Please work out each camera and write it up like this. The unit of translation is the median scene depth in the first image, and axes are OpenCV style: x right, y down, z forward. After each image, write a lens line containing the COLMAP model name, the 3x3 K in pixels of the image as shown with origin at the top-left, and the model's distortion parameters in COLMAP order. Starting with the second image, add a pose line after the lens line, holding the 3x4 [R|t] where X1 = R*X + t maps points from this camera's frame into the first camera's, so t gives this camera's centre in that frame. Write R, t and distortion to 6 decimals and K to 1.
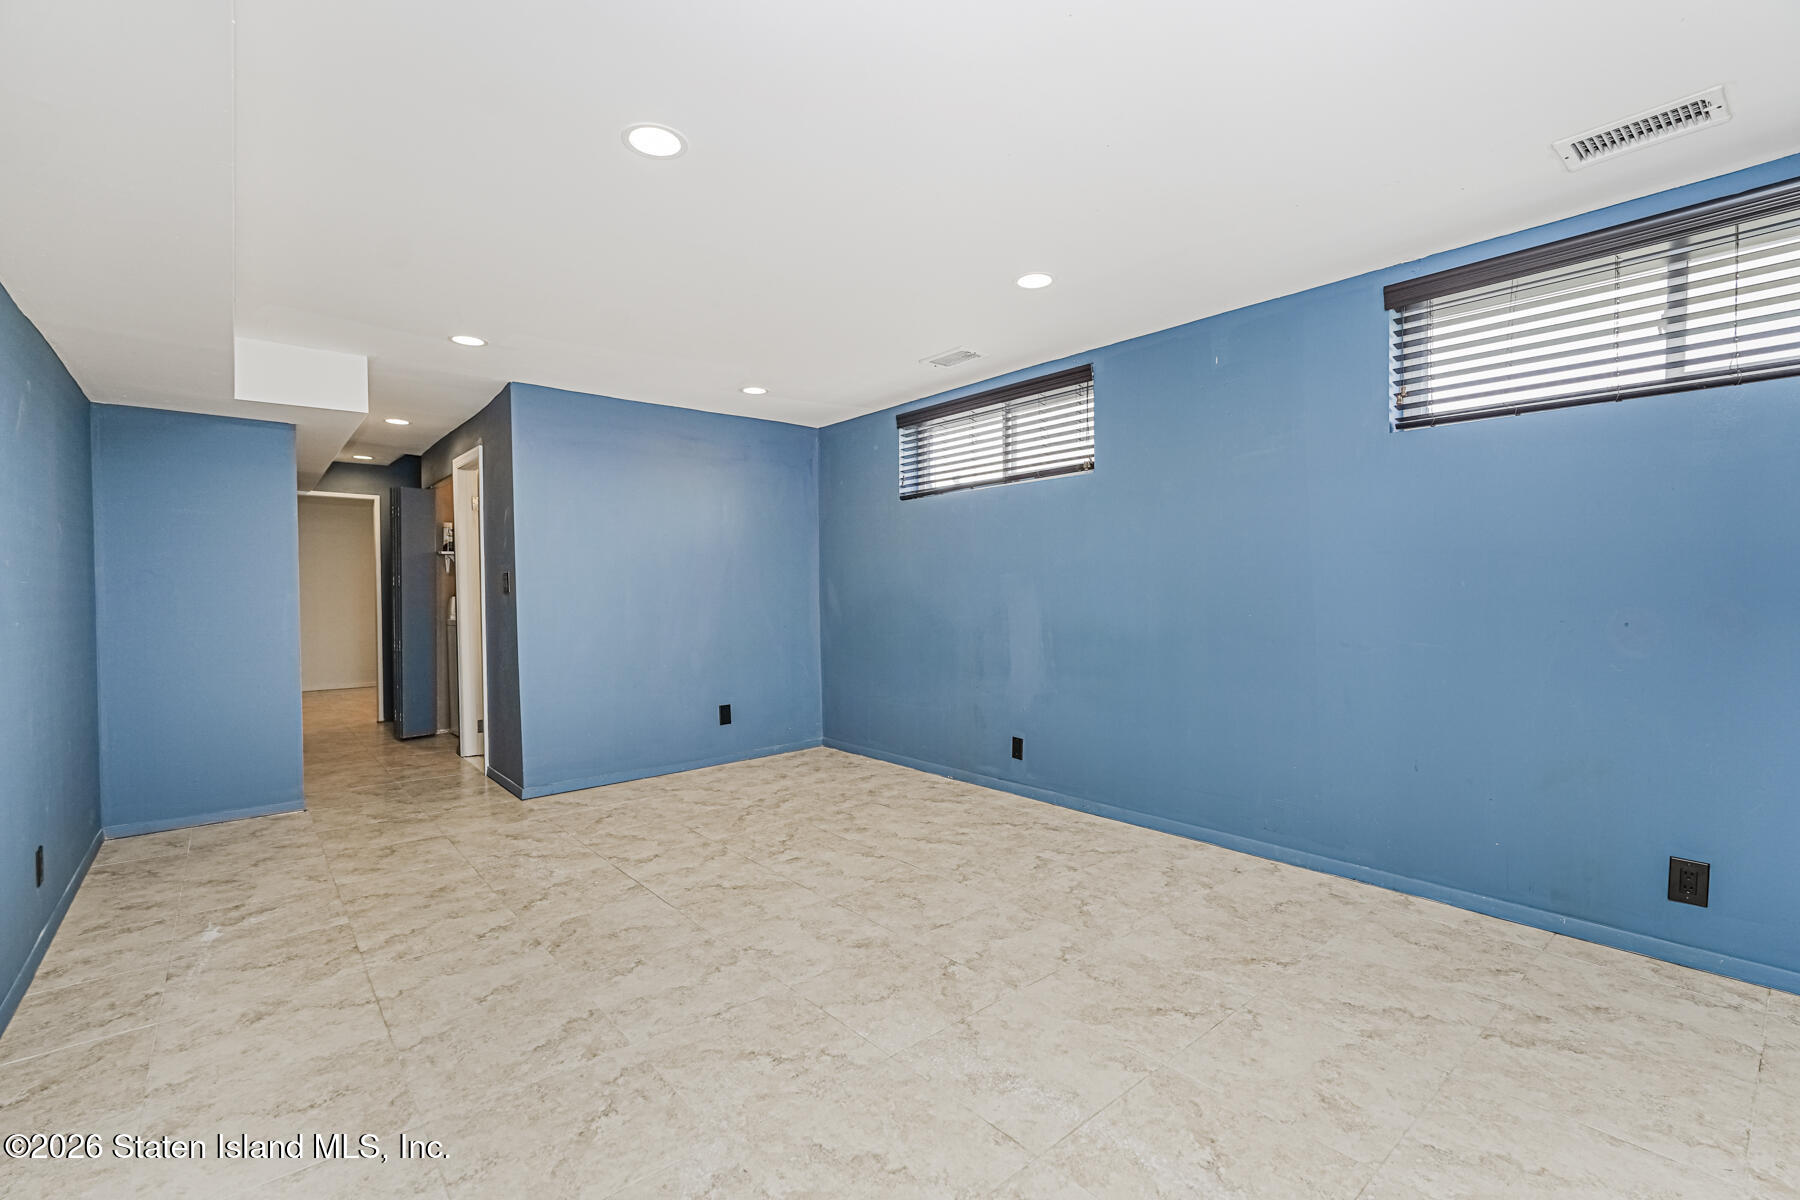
lens RADIAL K [[802.7, 0, 901.1], [0, 802.7, 603.8], [0, 0, 1]] dist [-0.017417, 0.009155]
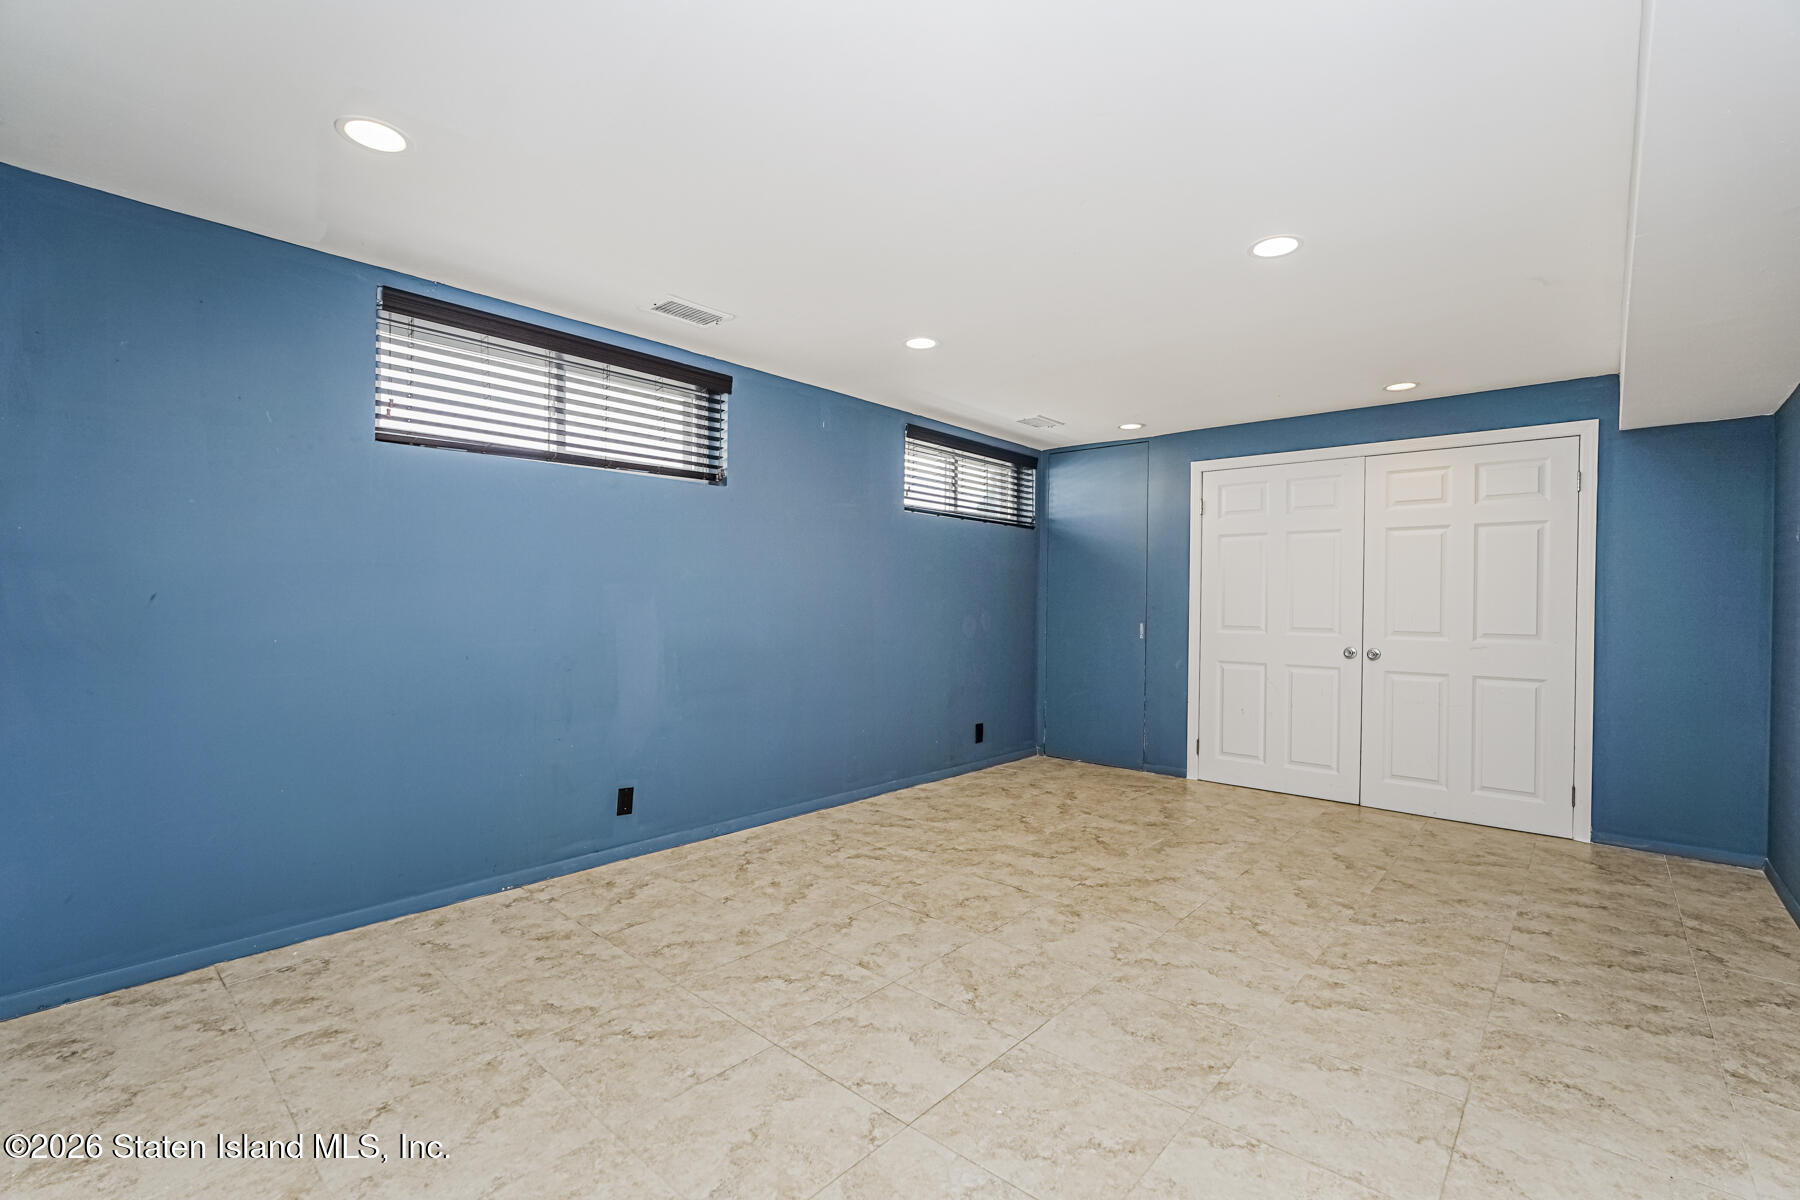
lens RADIAL K [[802.7, 0, 900.0], [0, 802.7, 600.3], [0, 0, 1]] dist [-0.017417, 0.009155]
pose [[-0.149612, 0.008194, 0.988711, -0.897097], [0.009293, 0.999933, -0.006881, -0.017308], [-0.988701, 0.008159, -0.149678, 1.096933]]
